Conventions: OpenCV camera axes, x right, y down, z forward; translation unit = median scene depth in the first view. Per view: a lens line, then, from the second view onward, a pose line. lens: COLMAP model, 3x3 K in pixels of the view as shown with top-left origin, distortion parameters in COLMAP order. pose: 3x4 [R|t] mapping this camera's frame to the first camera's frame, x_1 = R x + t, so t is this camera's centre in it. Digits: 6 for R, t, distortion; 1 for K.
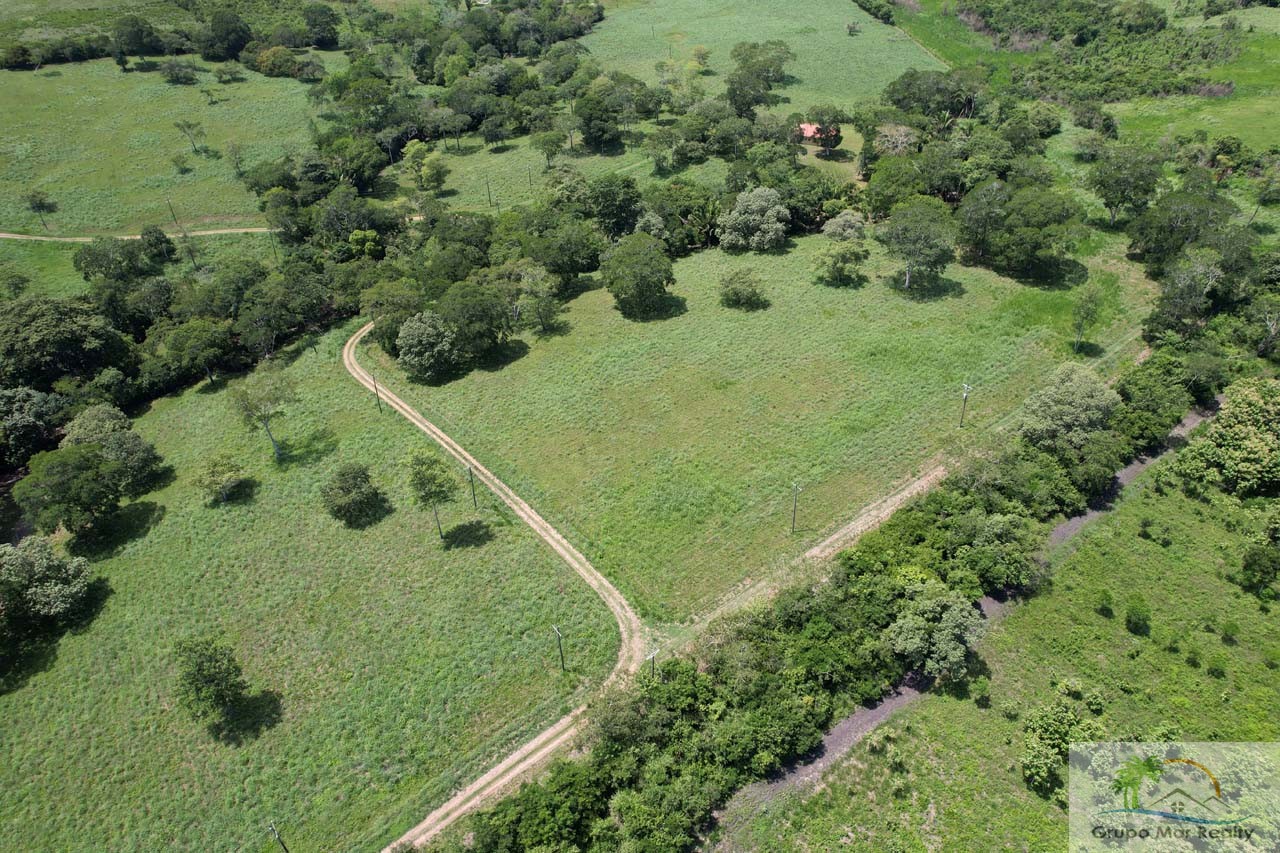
lens RADIAL K [[831.3, 0, 639.5], [0, 831.3, 423.3], [0, 0, 1]] dist [-0.075467, 0.078350]
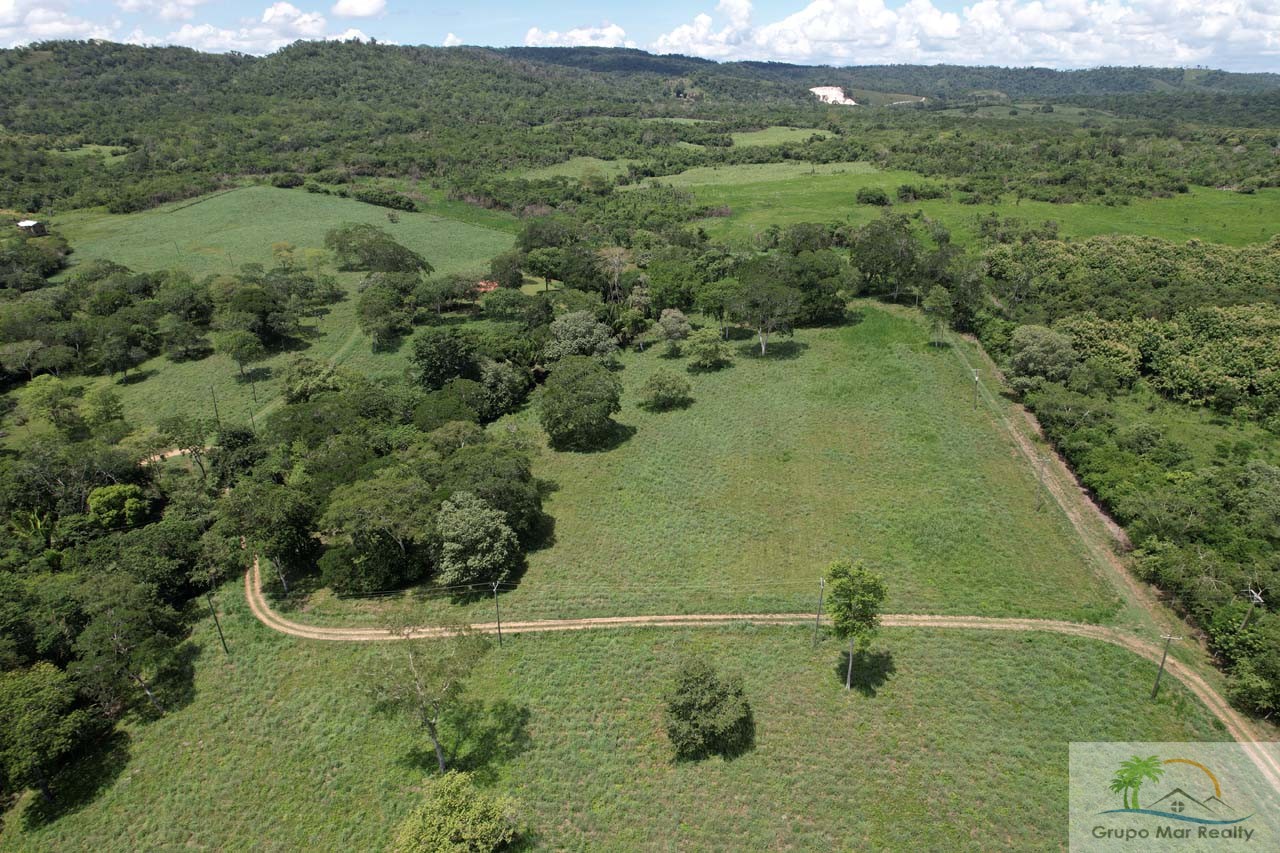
lens RADIAL K [[831.3, 0, 639.5], [0, 831.3, 423.3], [0, 0, 1]] dist [-0.075467, 0.078350]
pose [[0.712683, -0.263685, 0.650041, -0.452128], [0.425682, 0.899107, -0.101987, -0.042188], [-0.557564, 0.349395, 0.753025, 0.292216]]
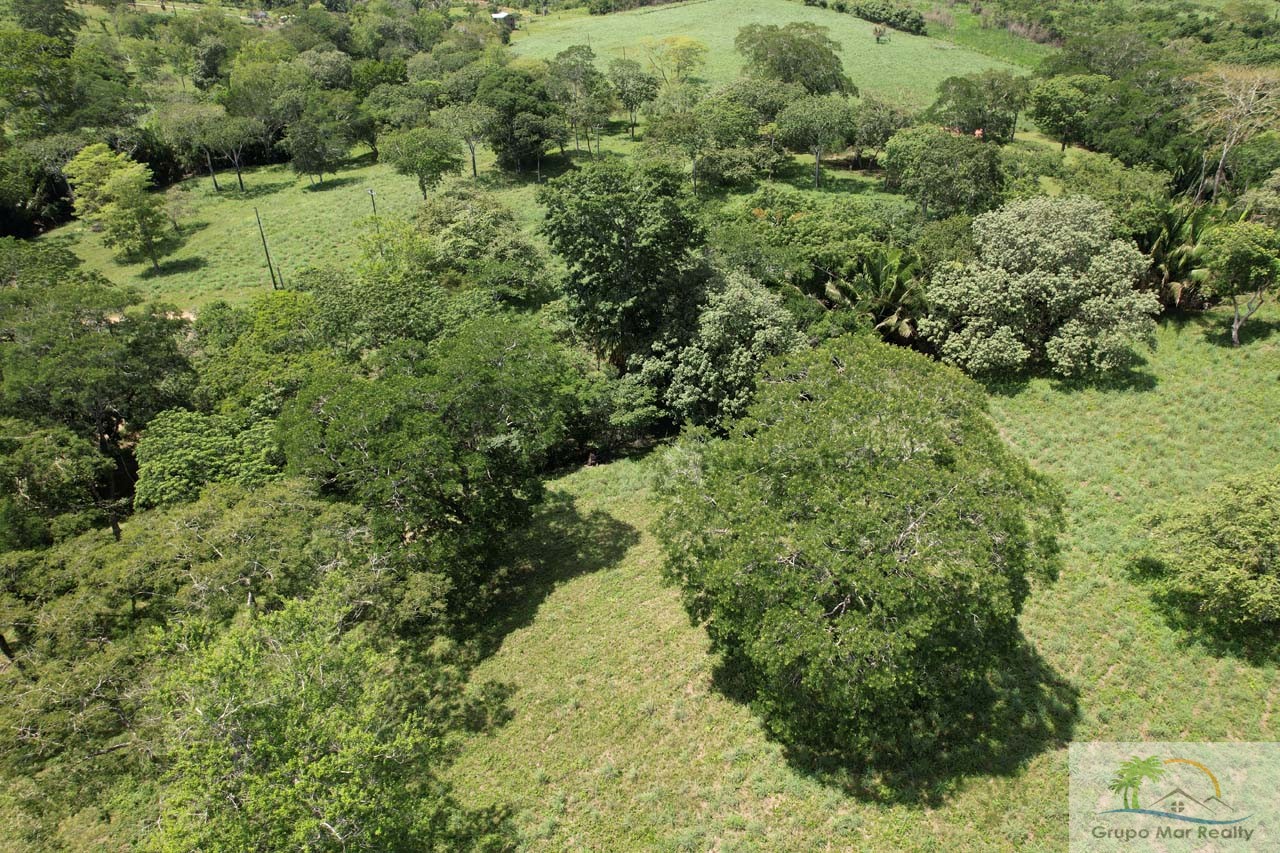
lens RADIAL K [[831.3, 0, 639.5], [0, 831.3, 423.3], [0, 0, 1]] dist [-0.075467, 0.078350]
pose [[0.992334, -0.053999, 0.111159, -0.063399], [0.067418, 0.990392, -0.120741, -0.164650], [-0.103572, 0.127309, 0.986441, 0.705435]]
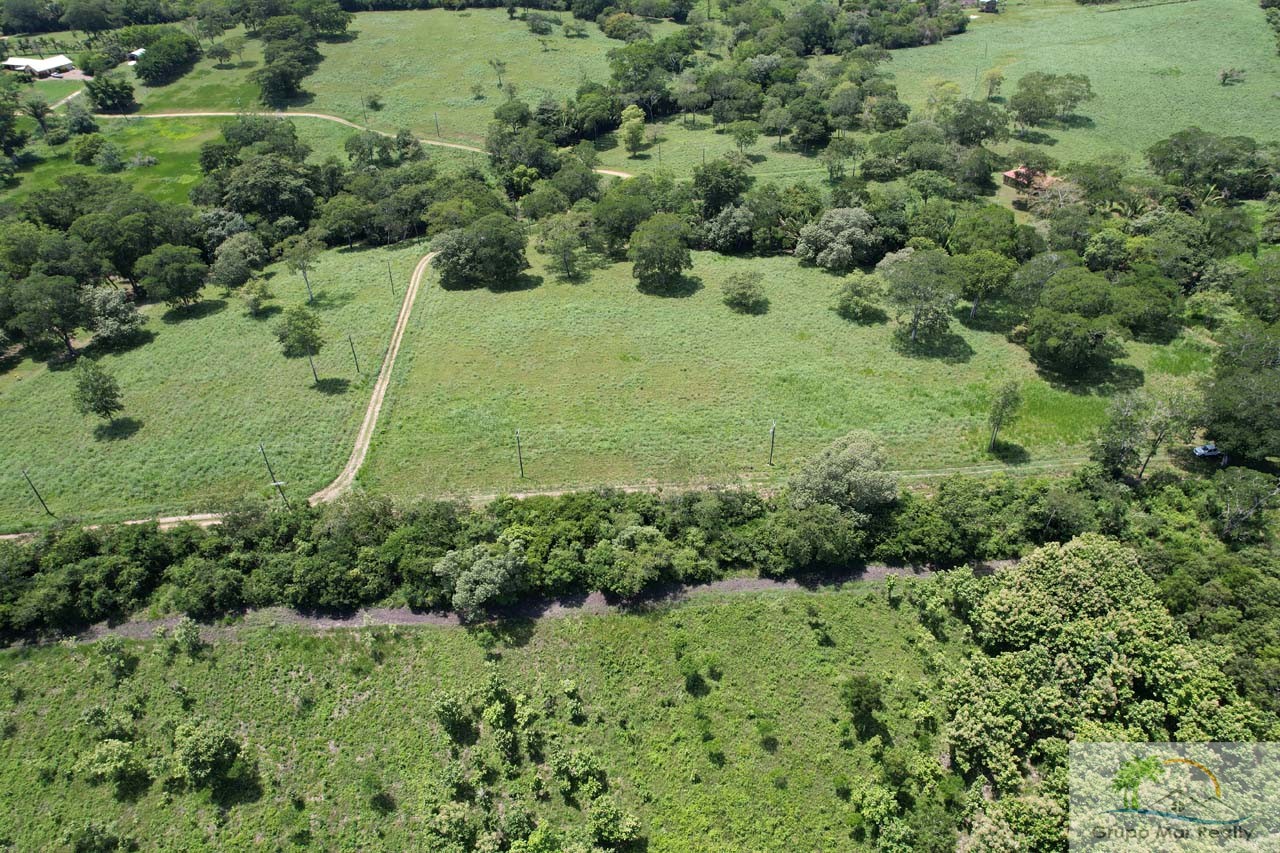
lens RADIAL K [[831.3, 0, 639.5], [0, 831.3, 423.3], [0, 0, 1]] dist [-0.075467, 0.078350]
pose [[0.824200, 0.341882, -0.451454, 0.470438], [-0.339720, 0.936320, 0.088855, -0.051104], [0.453084, 0.080134, 0.887859, 0.053845]]
